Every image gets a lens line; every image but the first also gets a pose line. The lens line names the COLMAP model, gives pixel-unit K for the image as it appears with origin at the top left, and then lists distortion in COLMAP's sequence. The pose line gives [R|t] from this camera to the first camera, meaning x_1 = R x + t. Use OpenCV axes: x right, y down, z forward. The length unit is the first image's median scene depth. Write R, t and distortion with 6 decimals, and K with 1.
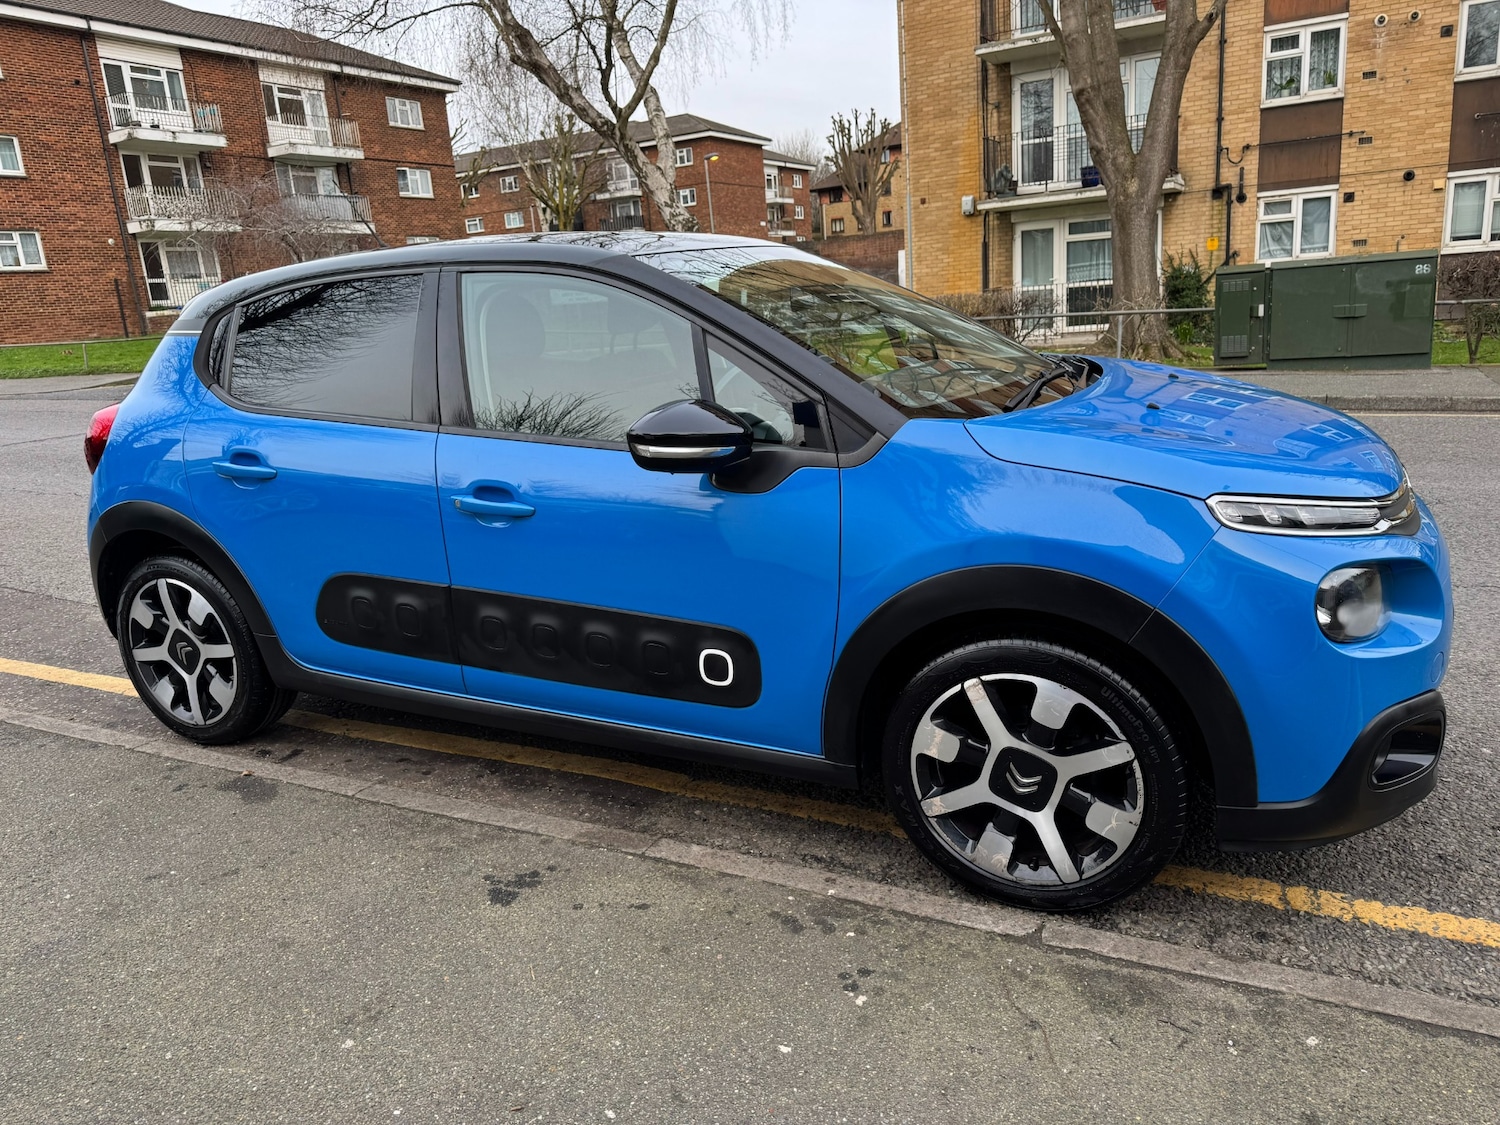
lens RADIAL K [[1071.4, 0, 750.3], [0, 1071.4, 559.9], [0, 0, 1]] dist [0.018519, -0.022375]
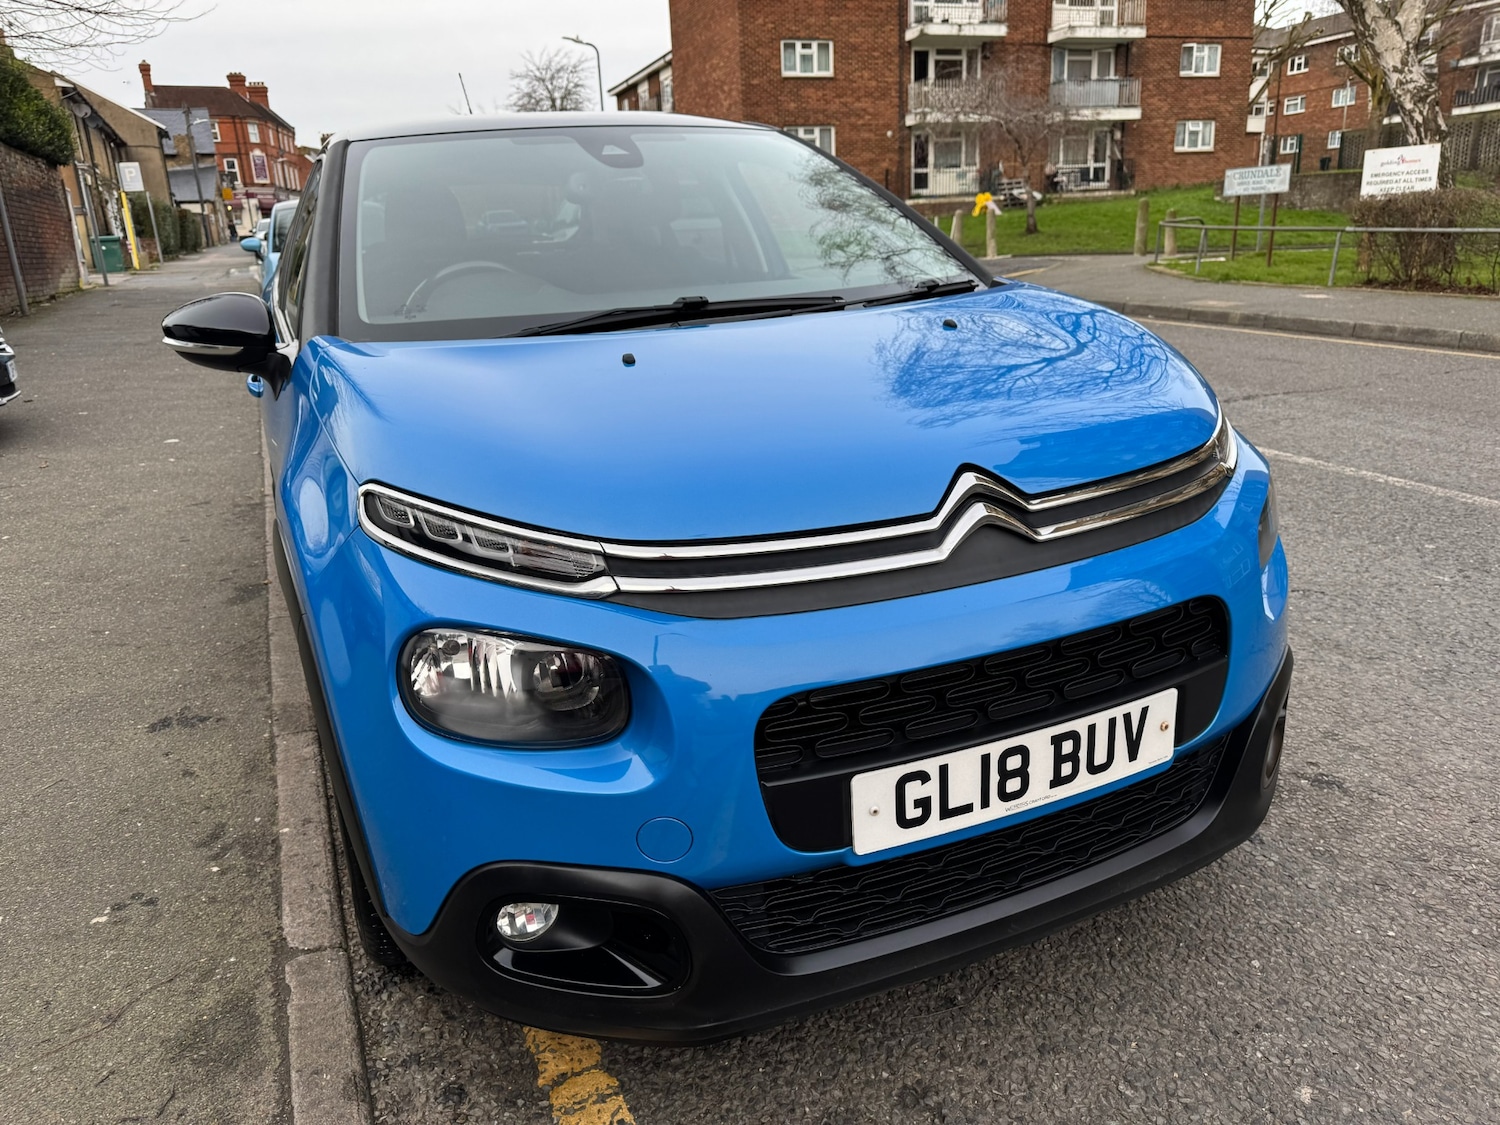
lens RADIAL K [[1075.2, 0, 736.6], [0, 1075.2, 563.3], [0, 0, 1]] dist [0.010559, -0.016083]
pose [[0.751864, 0.225653, -0.619500, 0.144531], [-0.165262, 0.974113, 0.154249, -0.021194], [0.638270, -0.013595, 0.769693, 0.082370]]
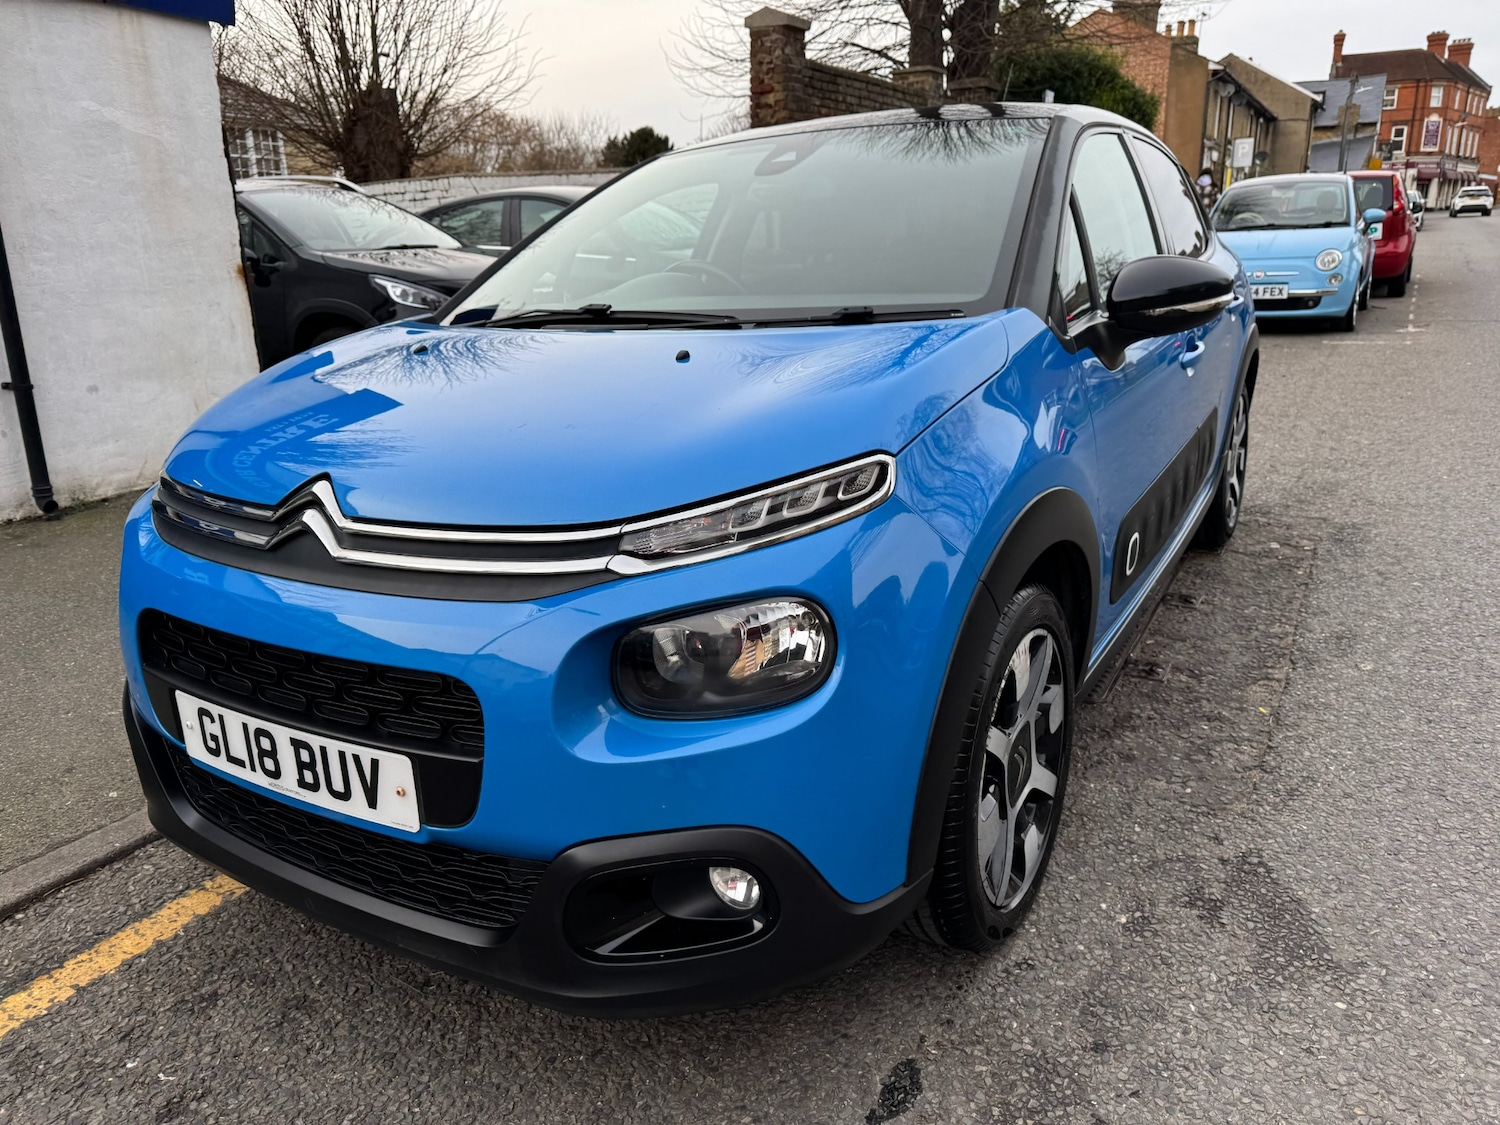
lens RADIAL K [[1073.5, 0, 744.3], [0, 1073.5, 567.6], [0, 0, 1]] dist [0.007037, -0.009253]
pose [[-0.101517, 0.349637, -0.931369, 0.193613], [-0.207112, 0.908264, 0.363539, -0.055882], [0.973036, 0.229803, -0.019790, 0.211516]]
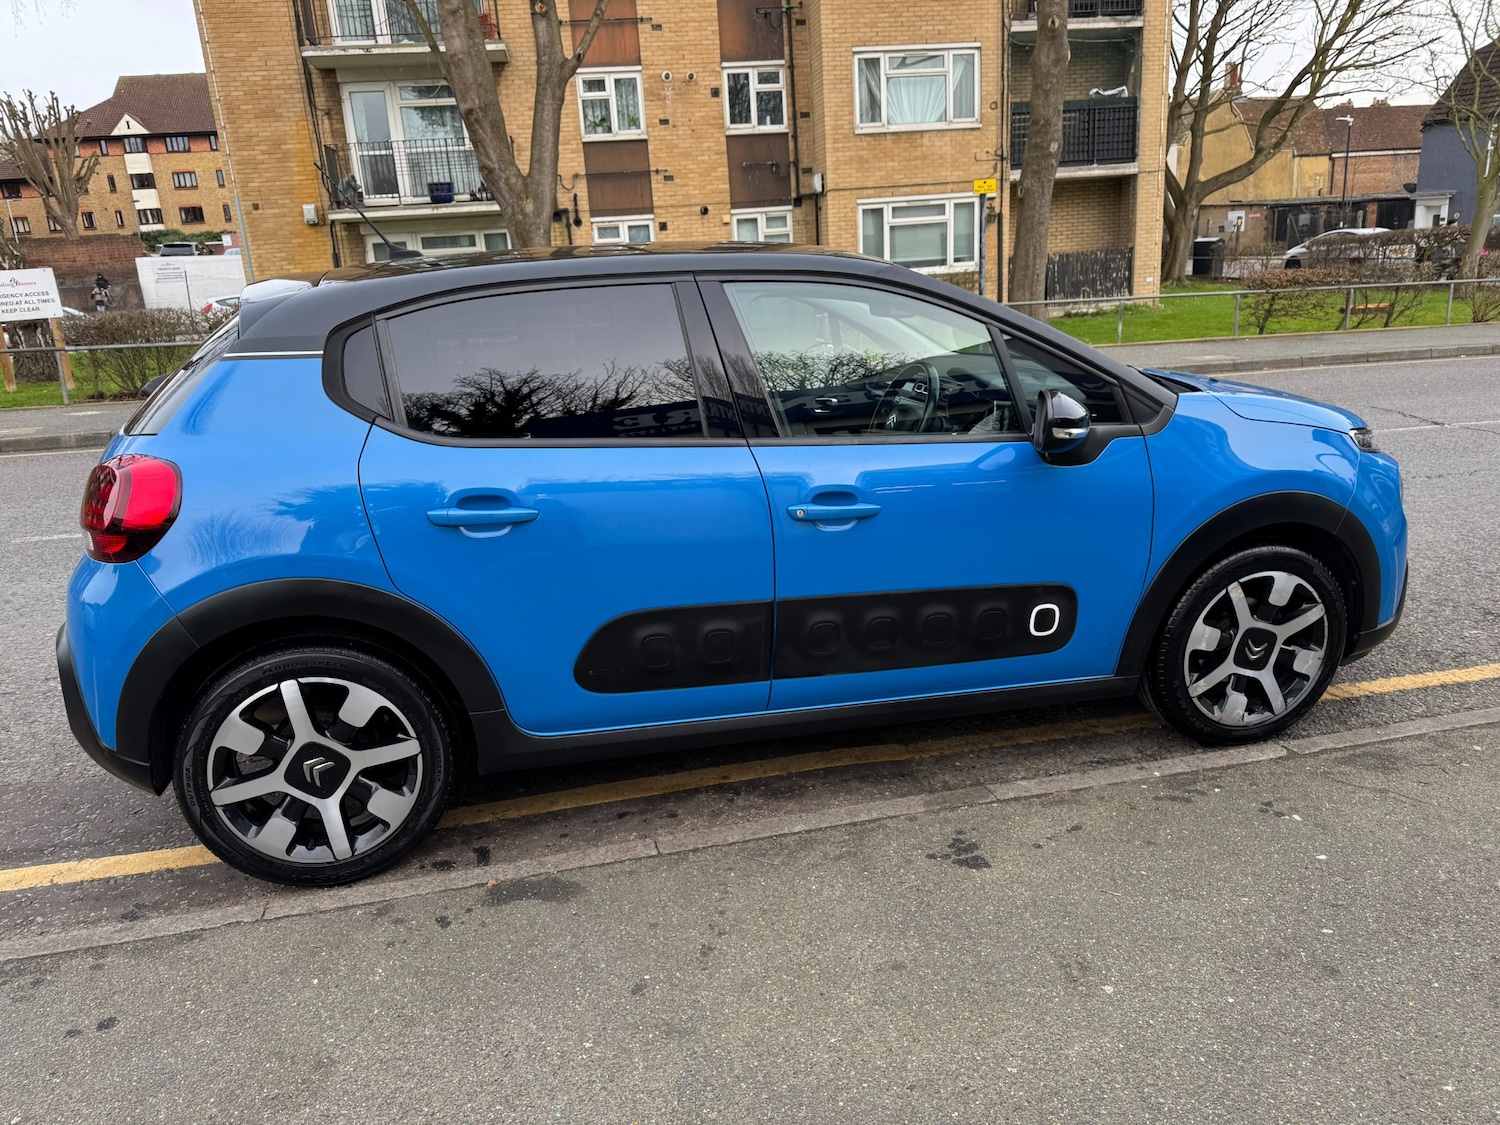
lens RADIAL K [[1072.6, 0, 754.1], [0, 1072.6, 564.1], [0, 0, 1]] dist [0.018799, -0.023326]
pose [[0.773949, -0.149539, 0.615338, -0.163133], [0.155342, 0.986861, 0.044442, -0.010006], [-0.613899, 0.061192, 0.787009, 0.043936]]
